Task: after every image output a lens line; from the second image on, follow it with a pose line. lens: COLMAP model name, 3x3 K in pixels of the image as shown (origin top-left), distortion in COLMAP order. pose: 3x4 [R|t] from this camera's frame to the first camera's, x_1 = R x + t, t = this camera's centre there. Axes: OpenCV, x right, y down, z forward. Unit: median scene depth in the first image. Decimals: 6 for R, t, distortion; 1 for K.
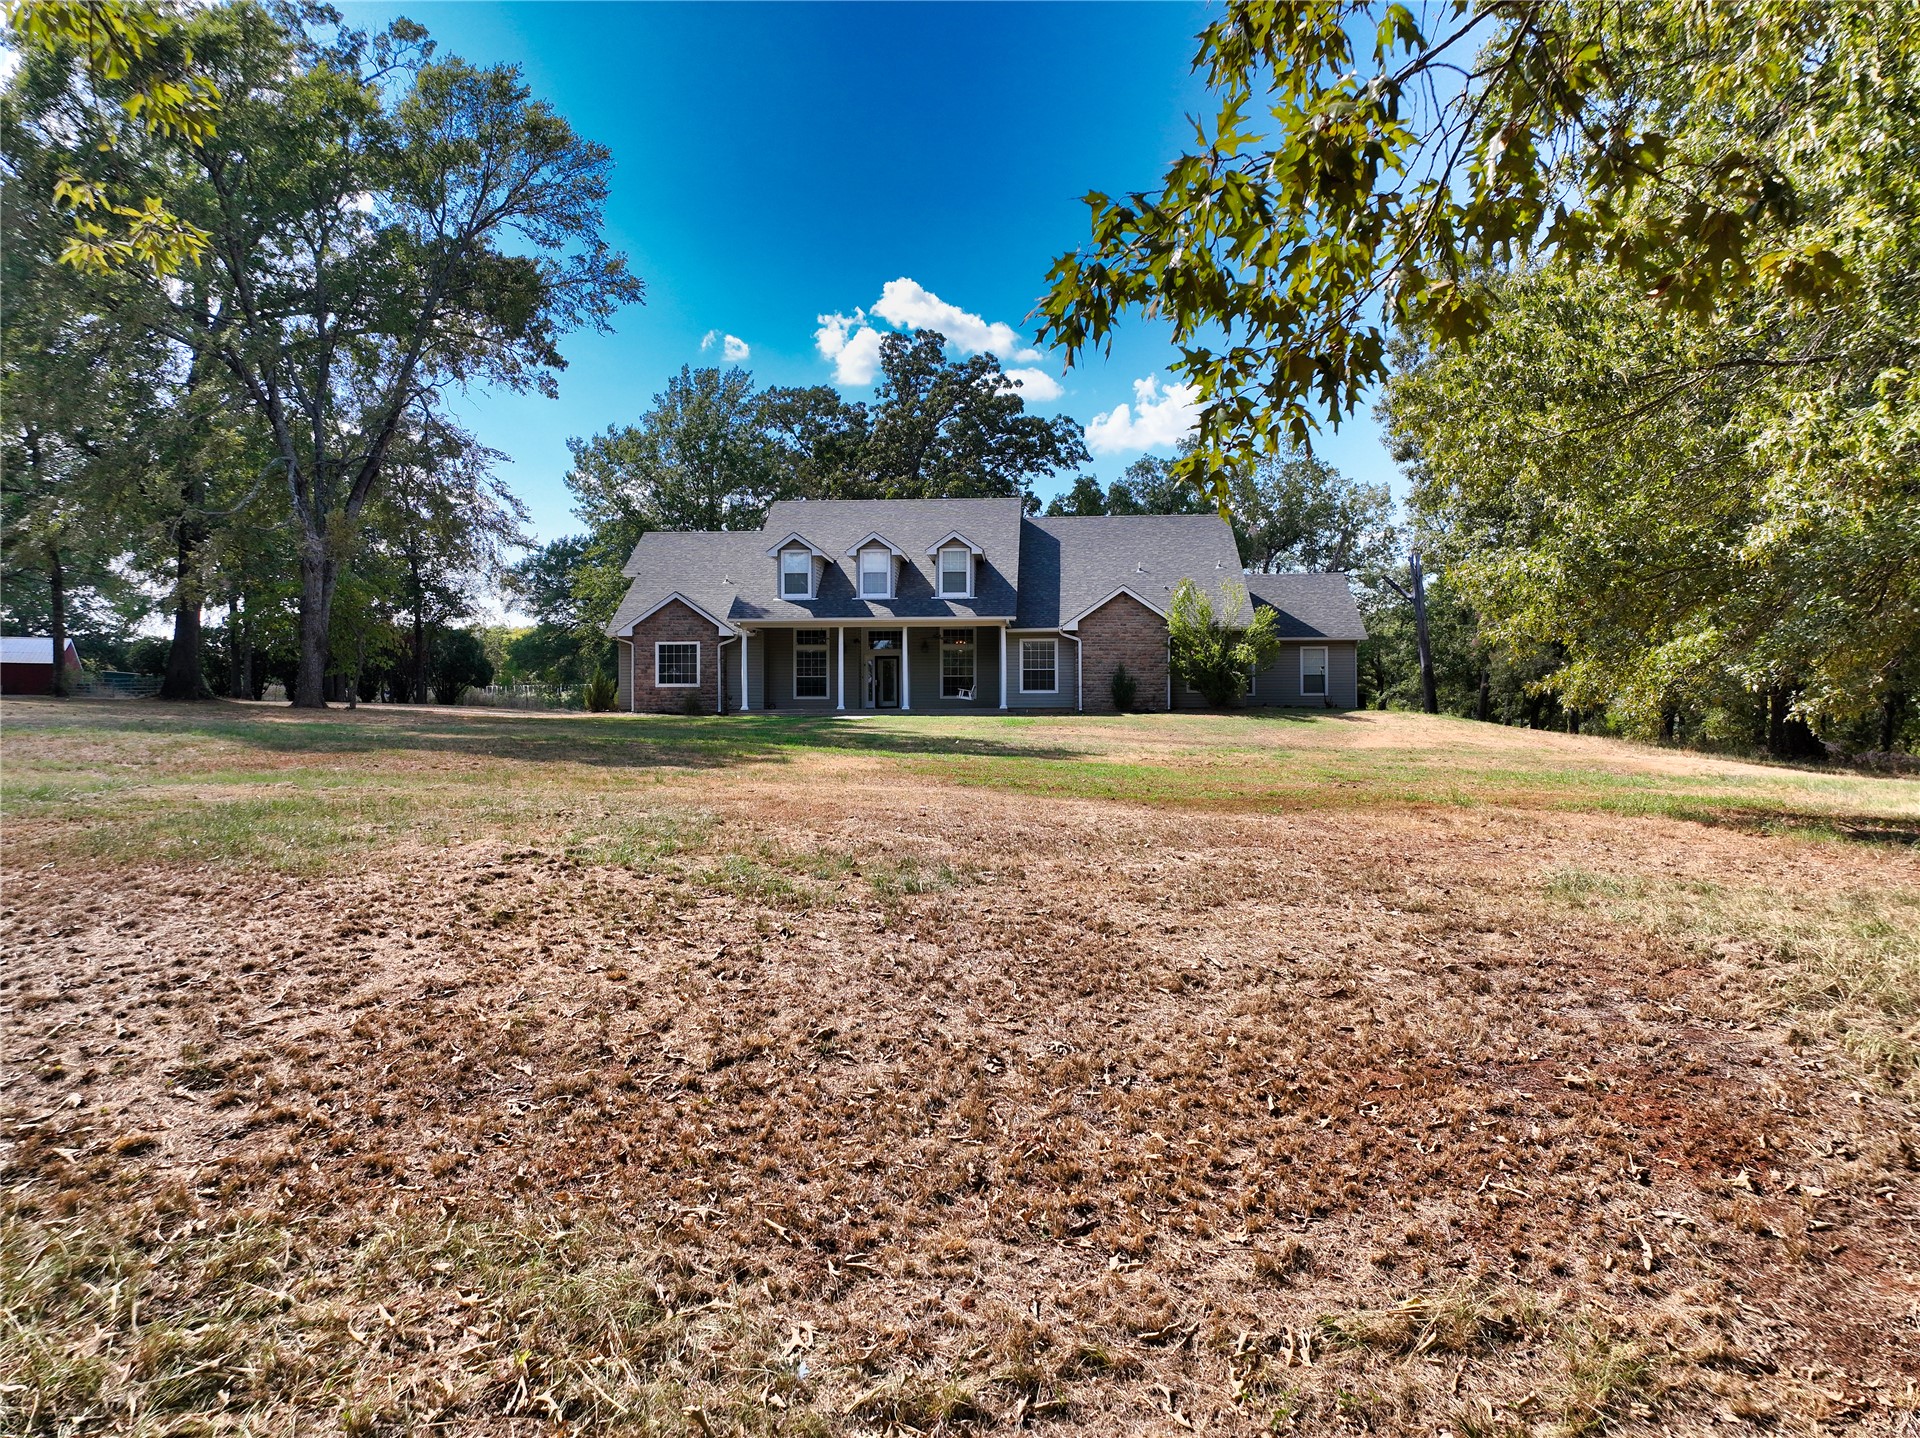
lens RADIAL K [[1348.0, 0, 960.2], [0, 1348.0, 715.2], [0, 0, 1]] dist [0.001305, 0.014525]
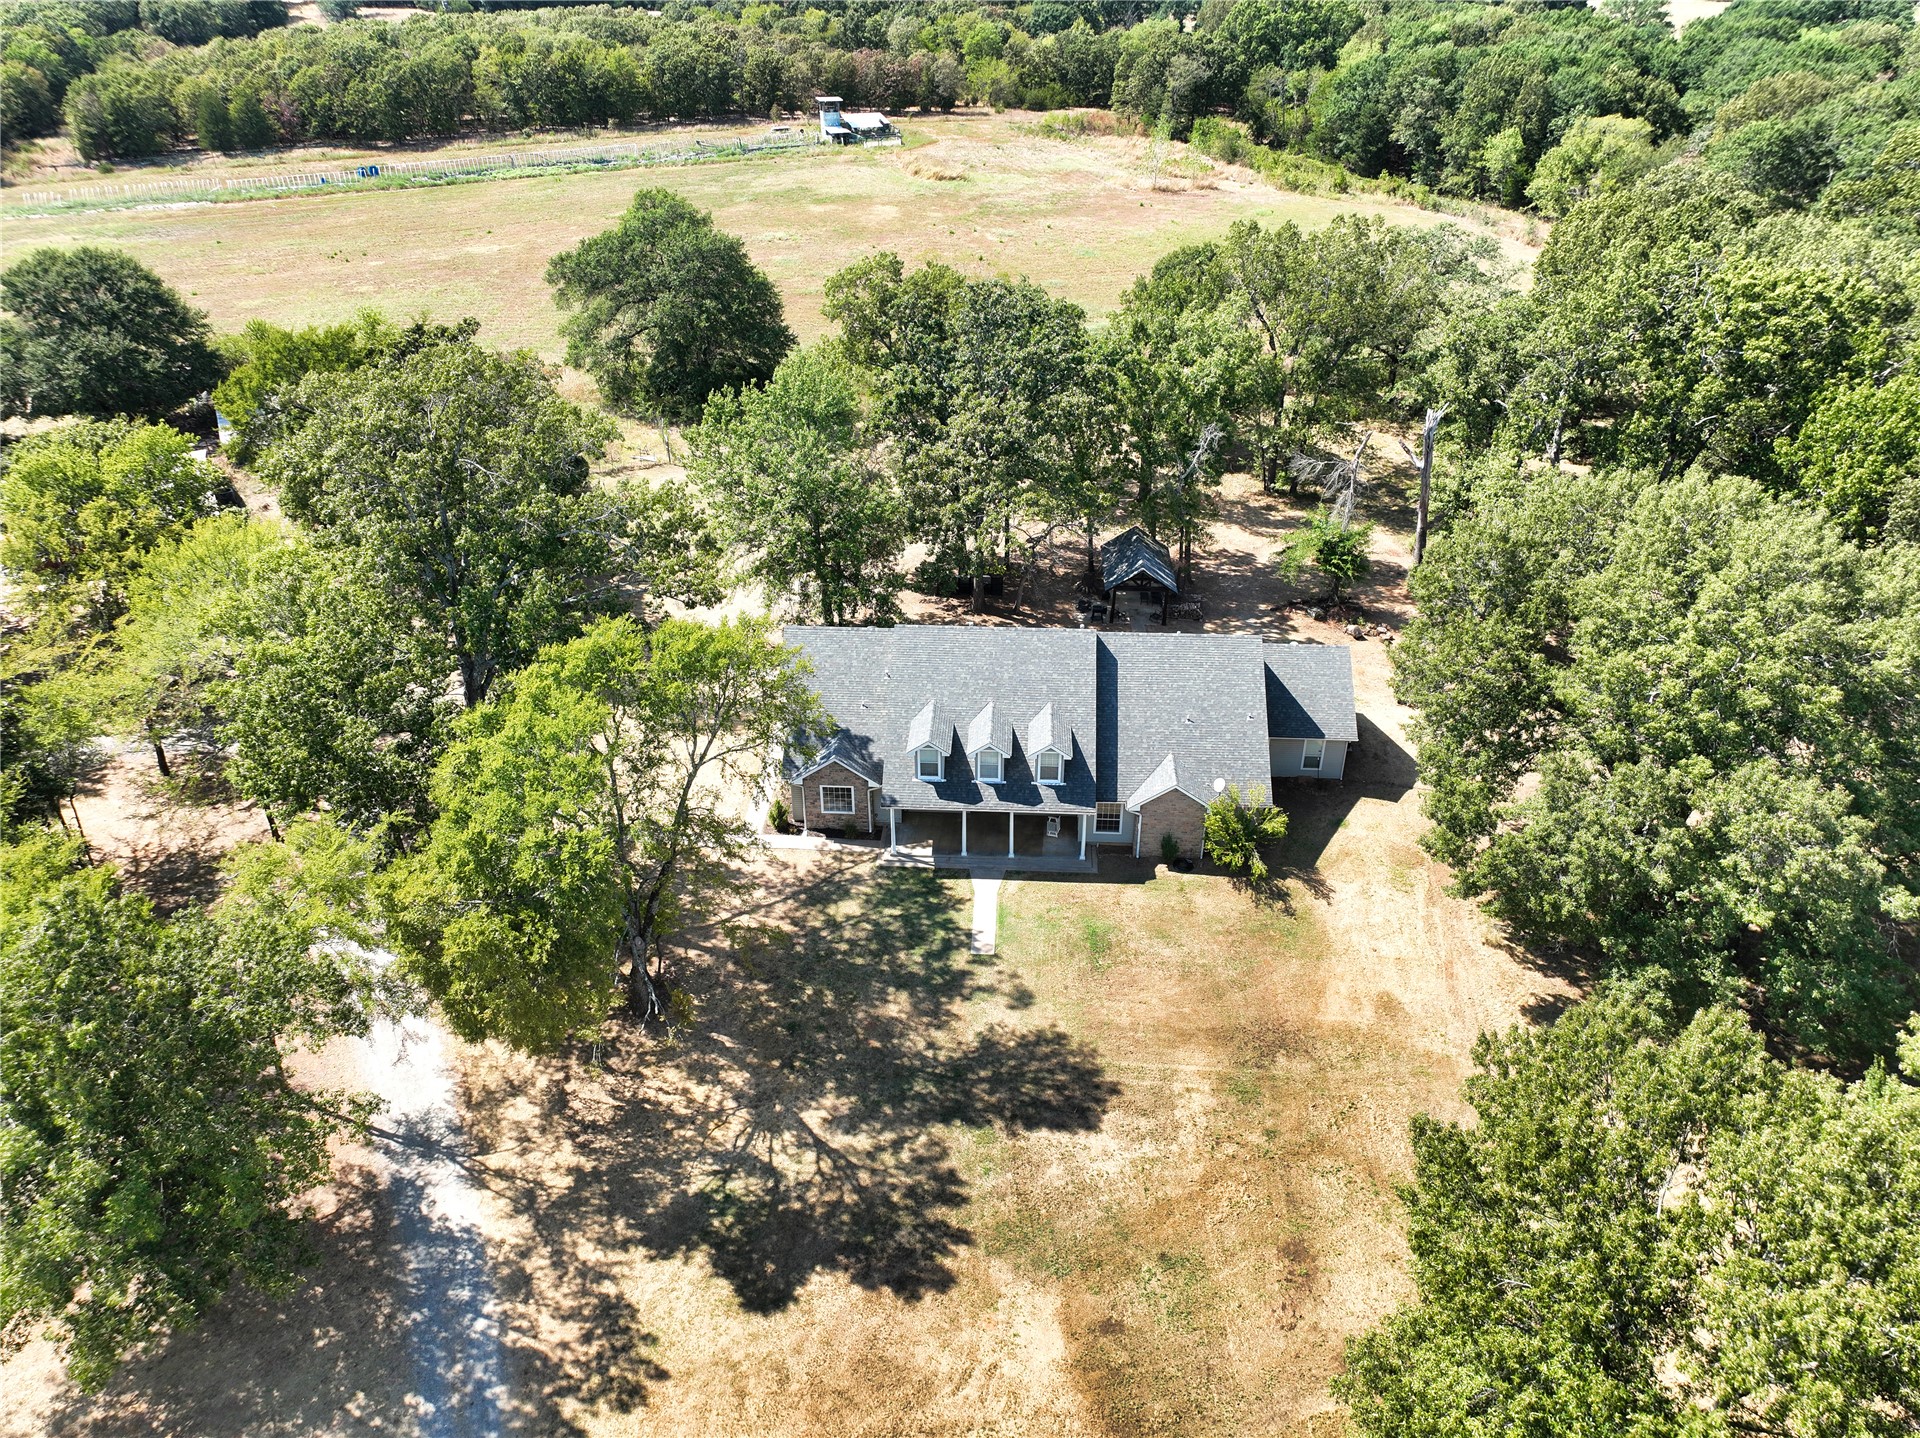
lens RADIAL K [[1339.9, 0, 963.0], [0, 1339.9, 722.7], [0, 0, 1]] dist [0.004359, 0.015629]
pose [[0.999878, -0.007556, 0.013641, -0.102997], [-0.000781, 0.849403, 0.527744, -0.804011], [-0.015575, -0.527690, 0.849294, -0.090891]]
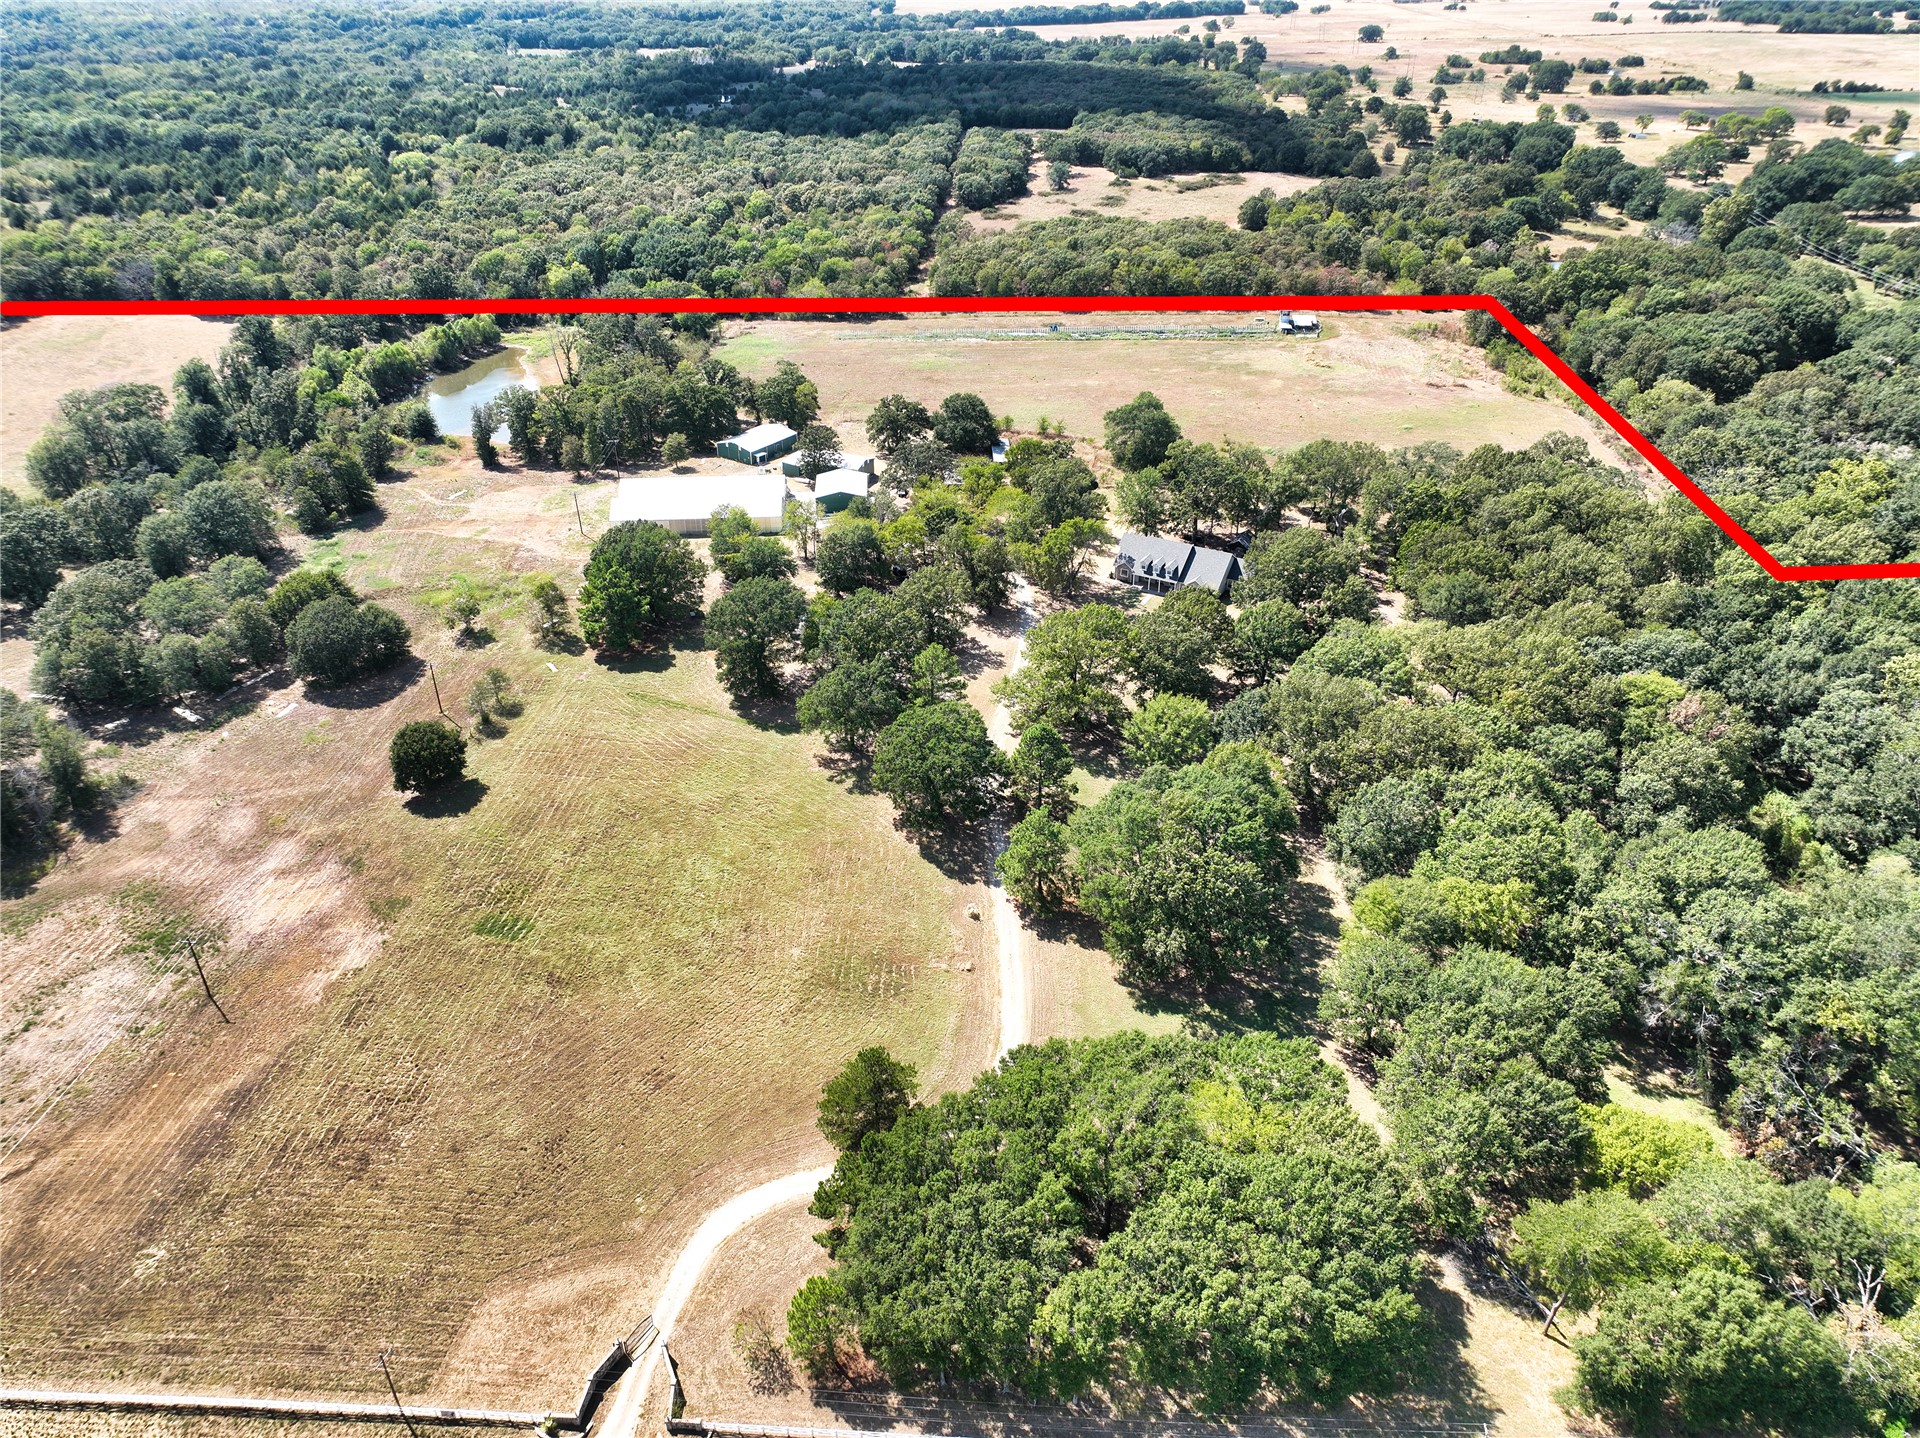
lens RADIAL K [[1325.0, 0, 908.0], [0, 1325.0, 721.1], [0, 0, 1]] dist [-0.002388, 0.007508]
pose [[0.891884, 0.217912, -0.396304, 1.360458], [0.026074, 0.850035, 0.526080, -2.523903], [0.451512, -0.479536, 0.752451, -4.029538]]
